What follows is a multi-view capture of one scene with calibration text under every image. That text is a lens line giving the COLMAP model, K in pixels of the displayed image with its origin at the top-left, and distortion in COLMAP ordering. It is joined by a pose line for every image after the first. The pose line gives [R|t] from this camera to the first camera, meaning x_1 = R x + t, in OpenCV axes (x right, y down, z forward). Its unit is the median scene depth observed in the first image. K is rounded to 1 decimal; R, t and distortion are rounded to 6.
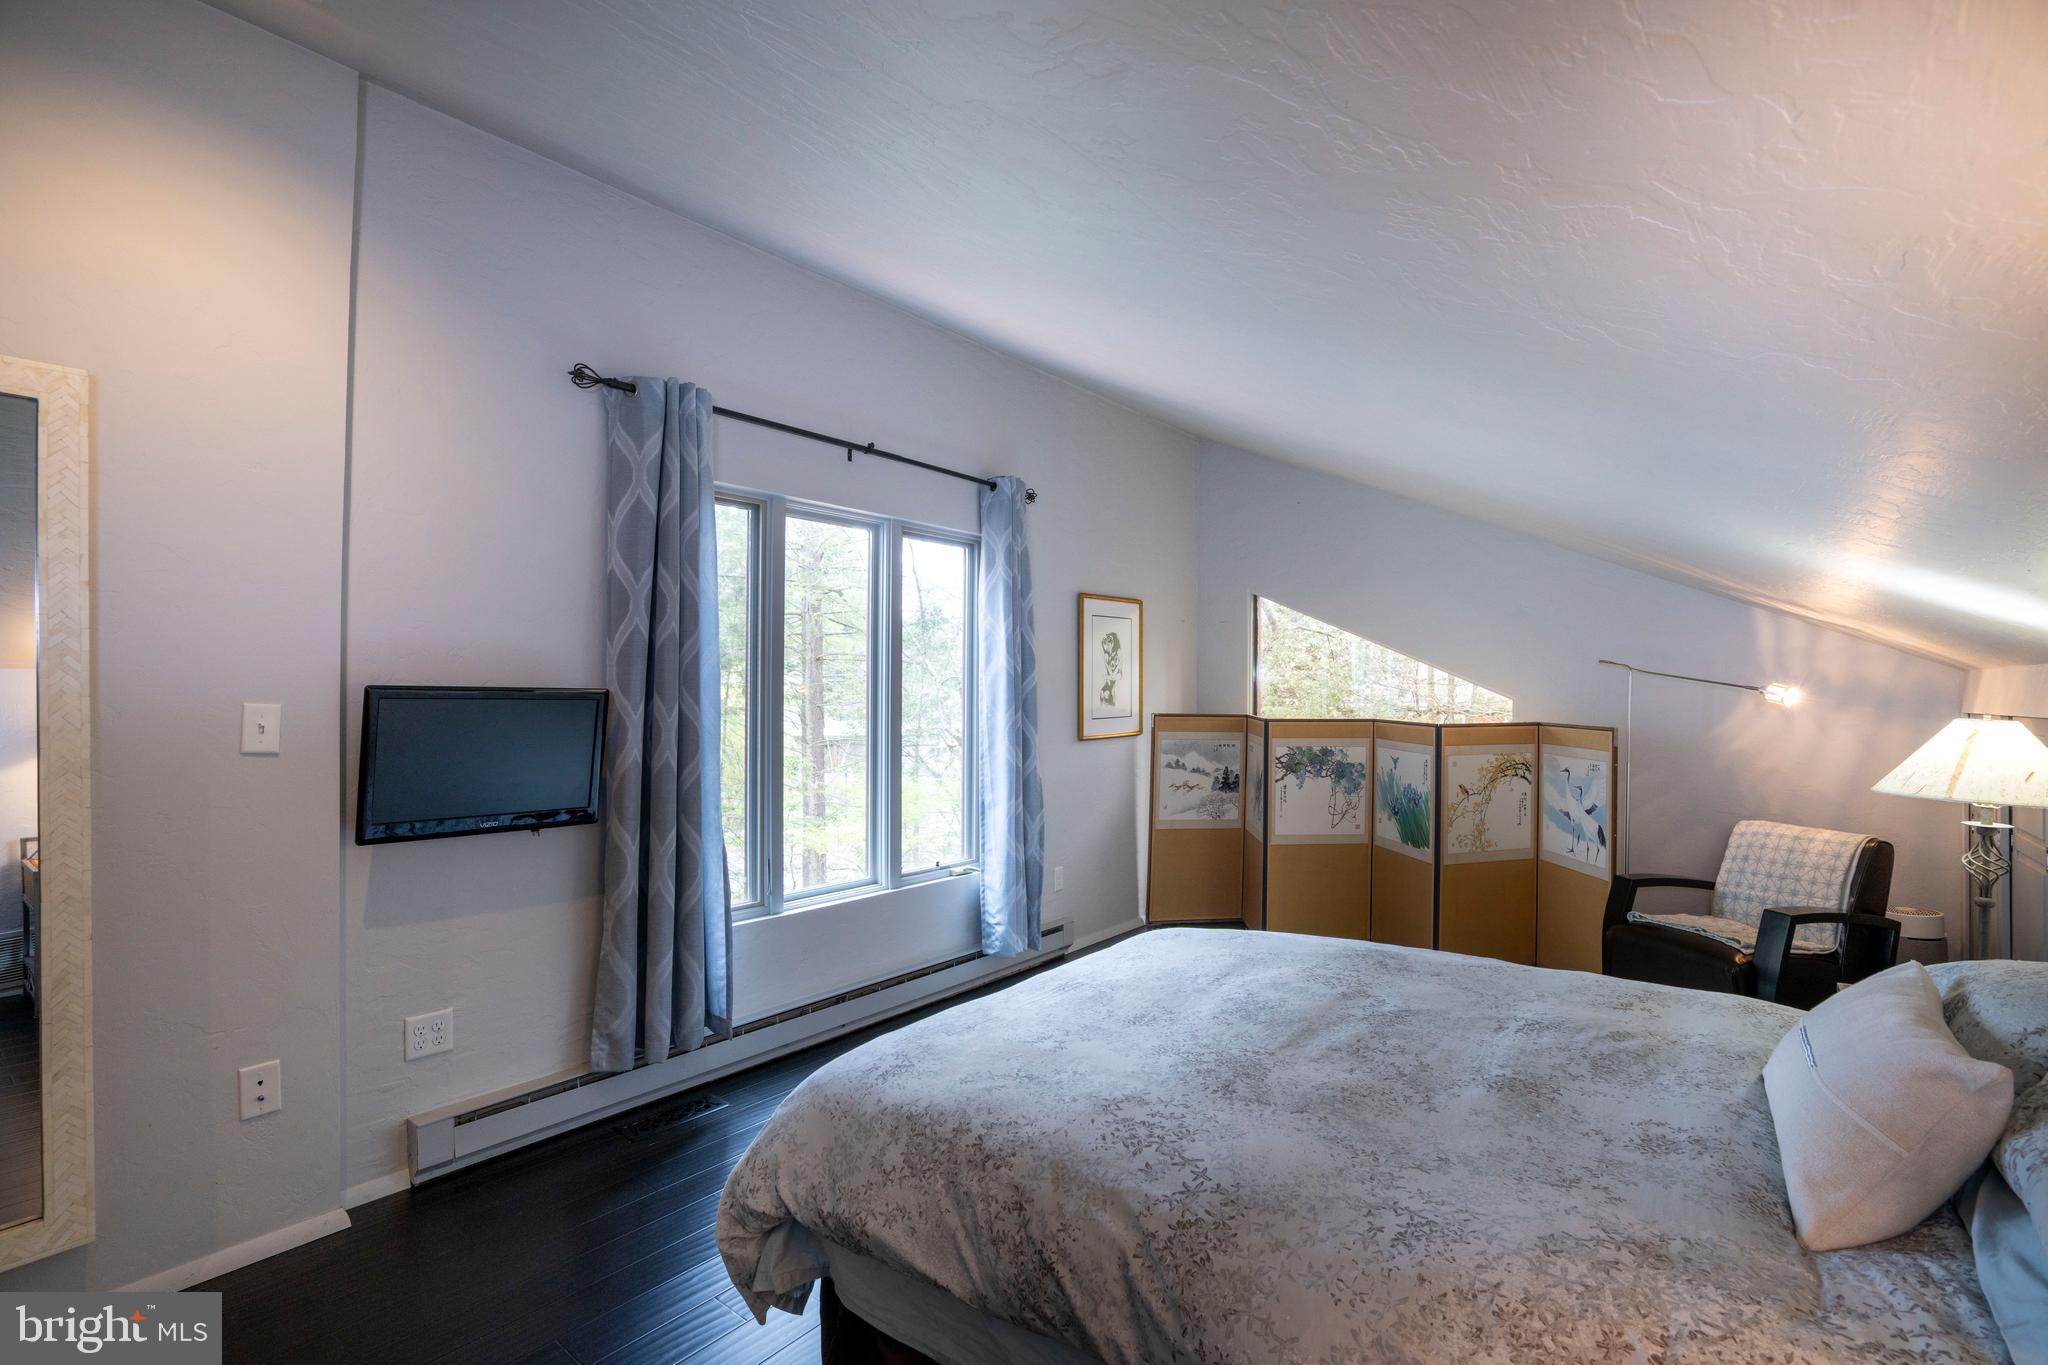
lens RADIAL K [[945.5, 0, 1024.4], [0, 945.5, 683.4], [0, 0, 1]] dist [-0.055223, 0.018896]
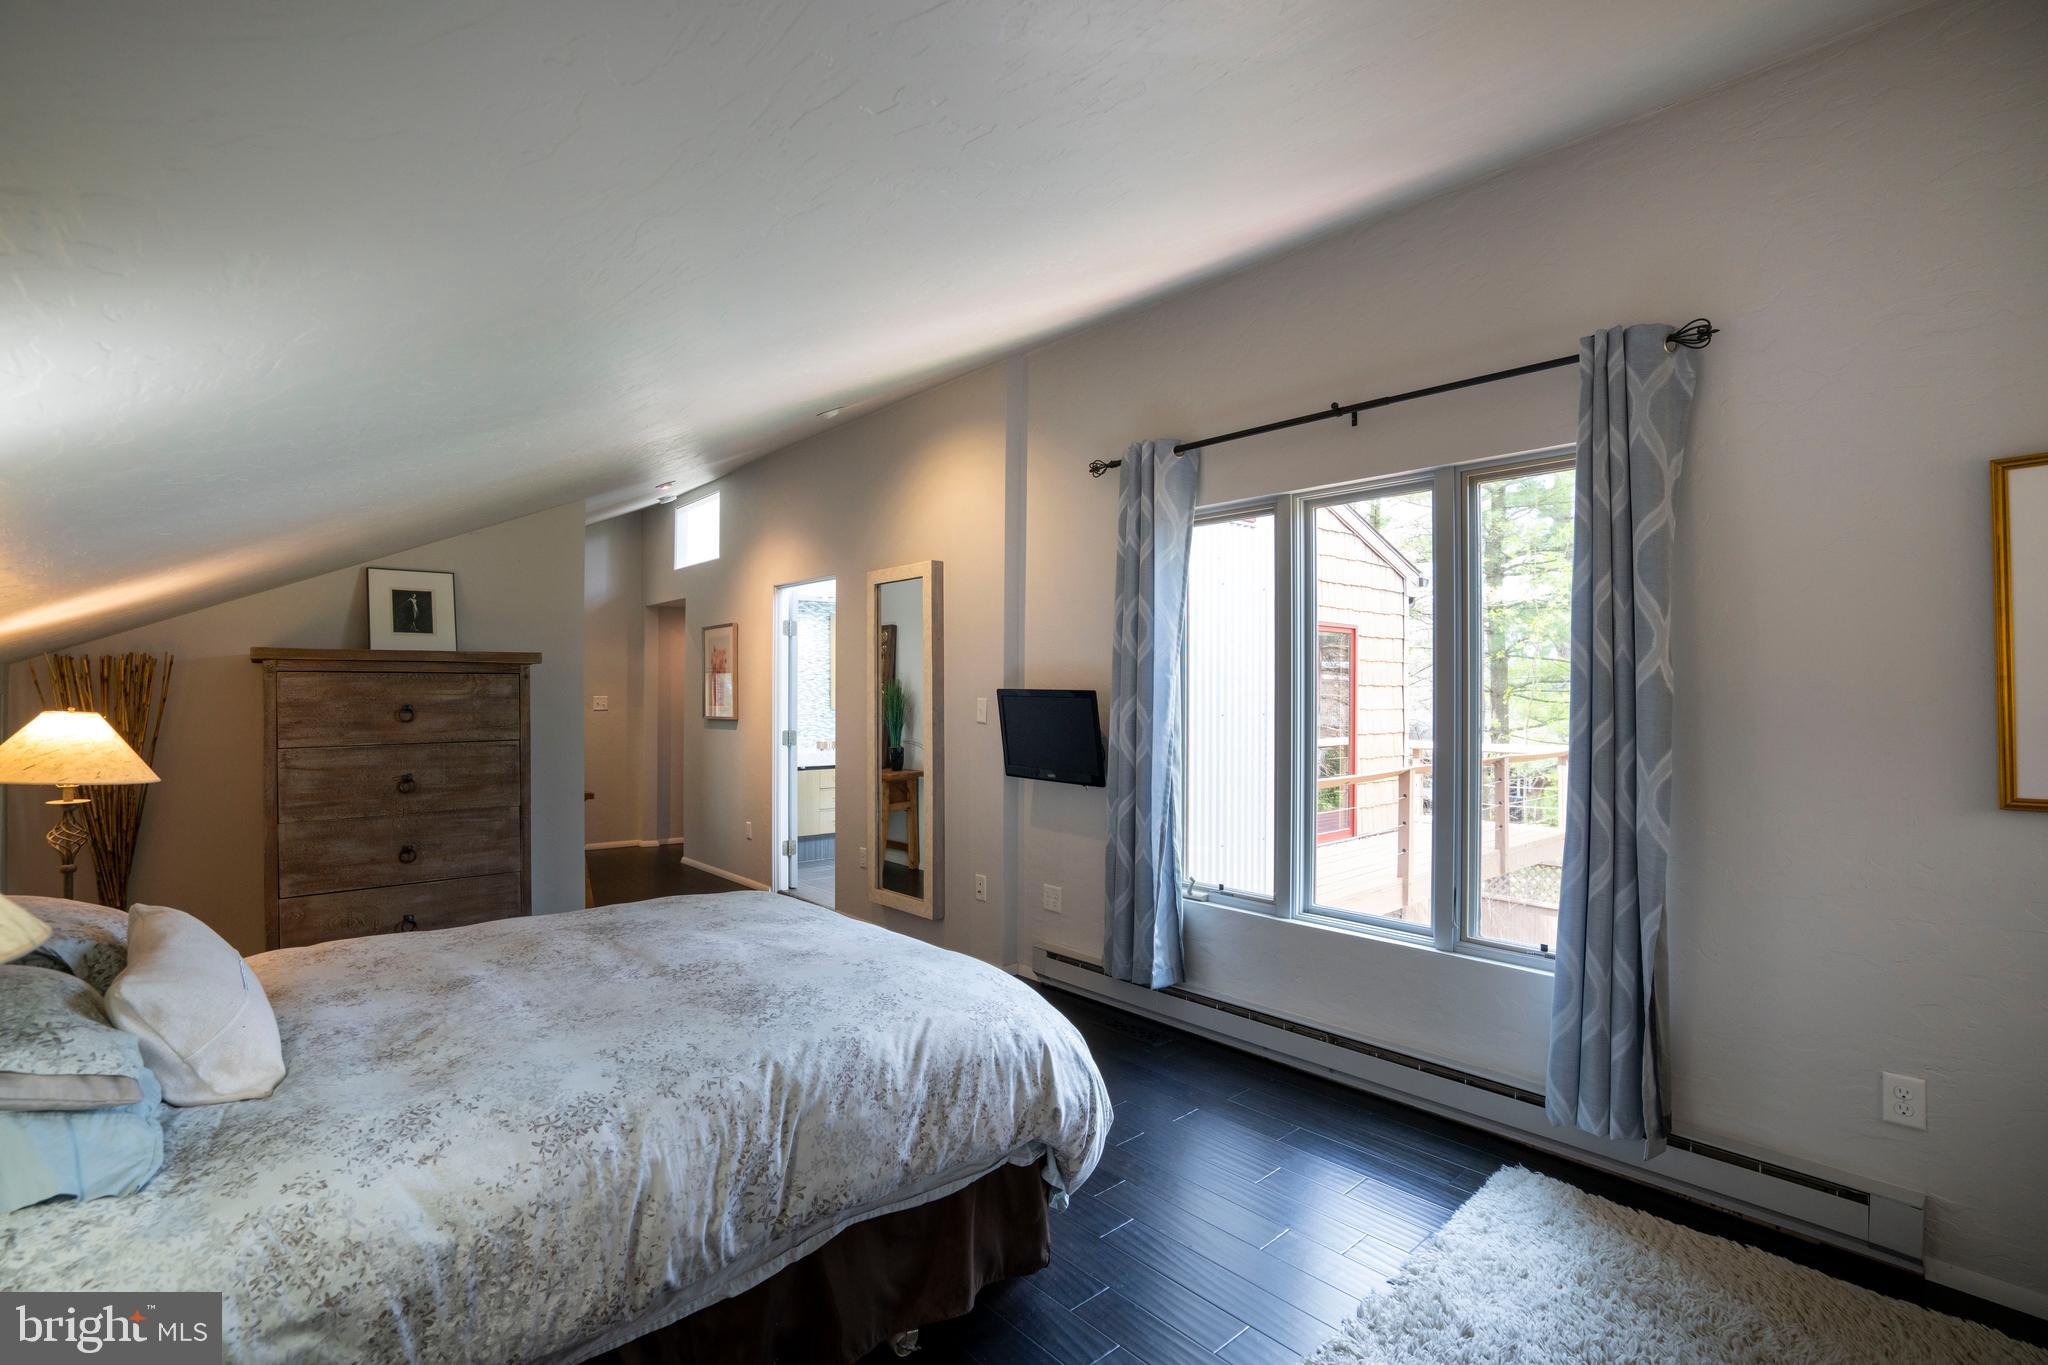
lens RADIAL K [[945.5, 0, 1022.3], [0, 945.5, 687.5], [0, 0, 1]] dist [-0.055223, 0.018896]
pose [[-0.183567, -0.009911, -0.982957, 1.314075], [0.006979, 0.999911, -0.011385, 0.020945], [0.982982, -0.008950, -0.183481, 1.580677]]
